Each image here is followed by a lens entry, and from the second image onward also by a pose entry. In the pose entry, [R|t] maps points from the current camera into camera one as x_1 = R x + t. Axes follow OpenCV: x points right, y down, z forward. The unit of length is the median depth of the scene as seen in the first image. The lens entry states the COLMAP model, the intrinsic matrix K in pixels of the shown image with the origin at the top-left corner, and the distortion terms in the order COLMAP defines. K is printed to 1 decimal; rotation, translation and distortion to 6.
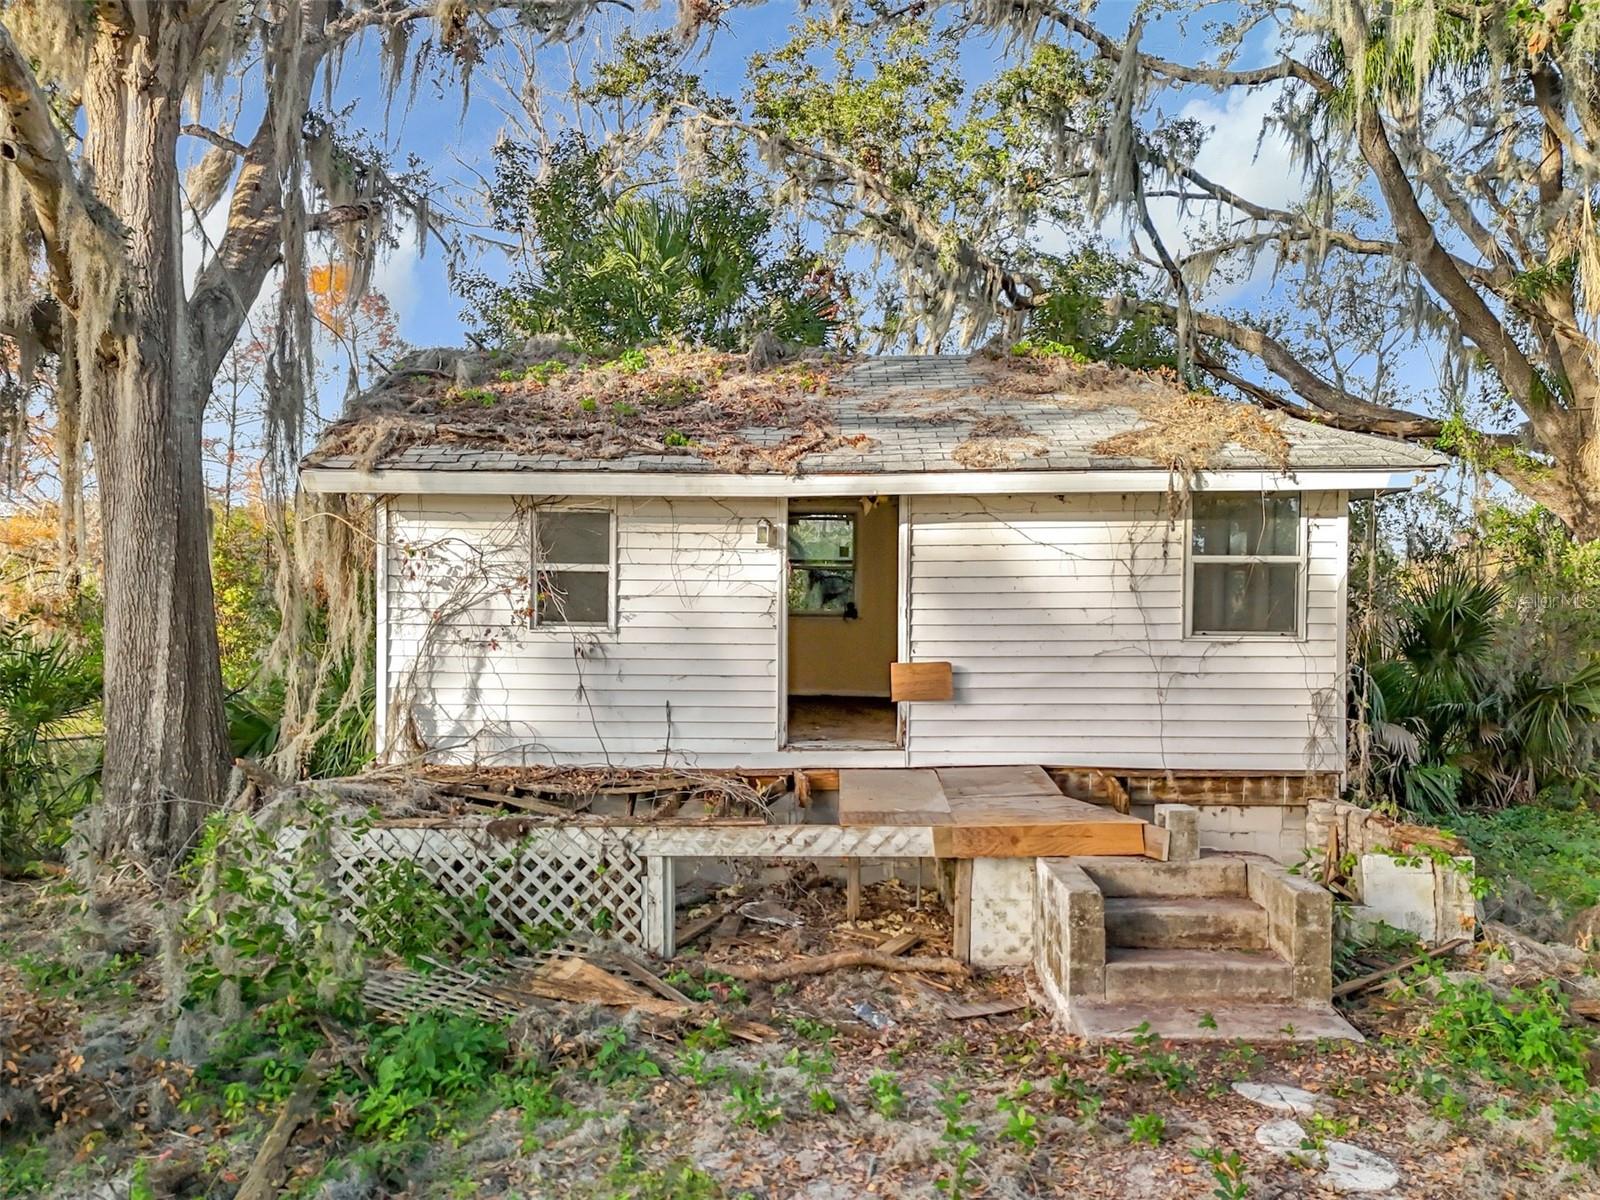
lens RADIAL K [[1146.5, 0, 797.1], [0, 1146.5, 626.3], [0, 0, 1]] dist [0.007472, -0.006232]
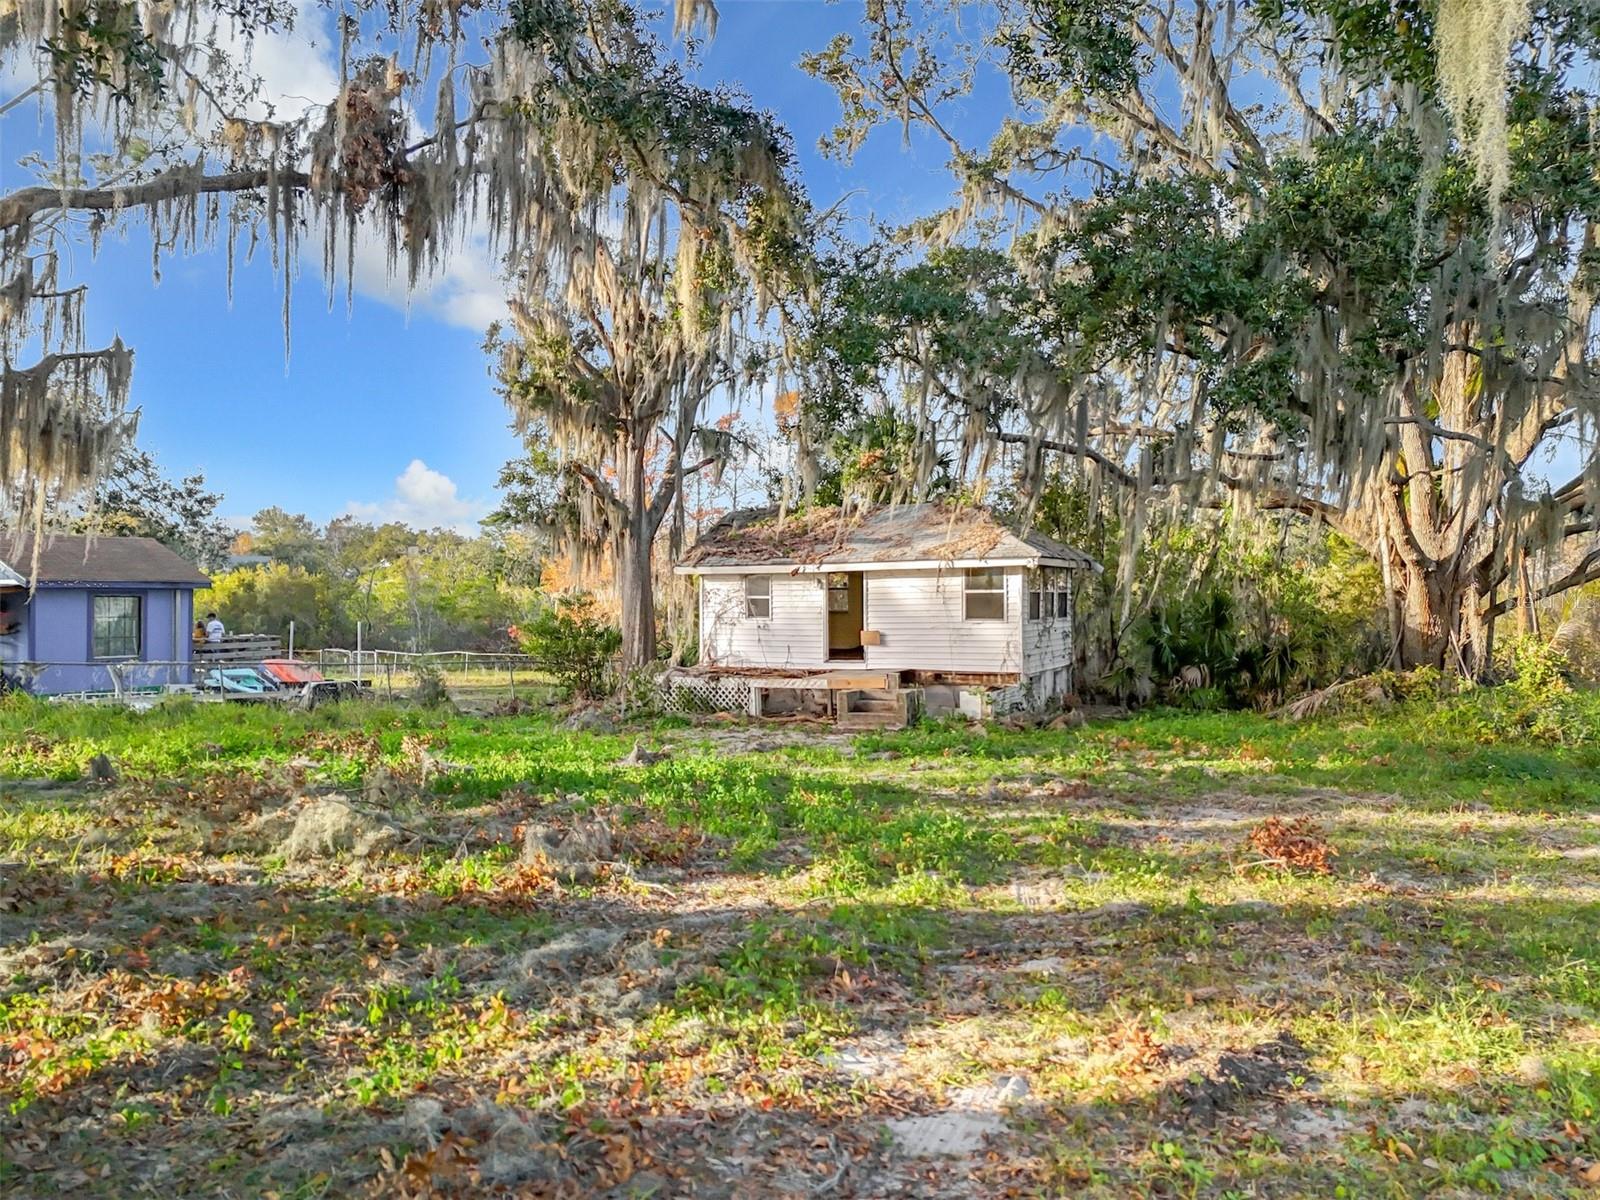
lens RADIAL K [[1110.7, 0, 800.0], [0, 1110.7, 600.0], [0, 0, 1]] dist [0.000957, -0.000198]
pose [[0.894523, -0.010087, -0.446909, 1.133291], [-0.000603, 0.999717, -0.023772, 0.020610], [0.447023, 0.021534, 0.894263, -1.426951]]
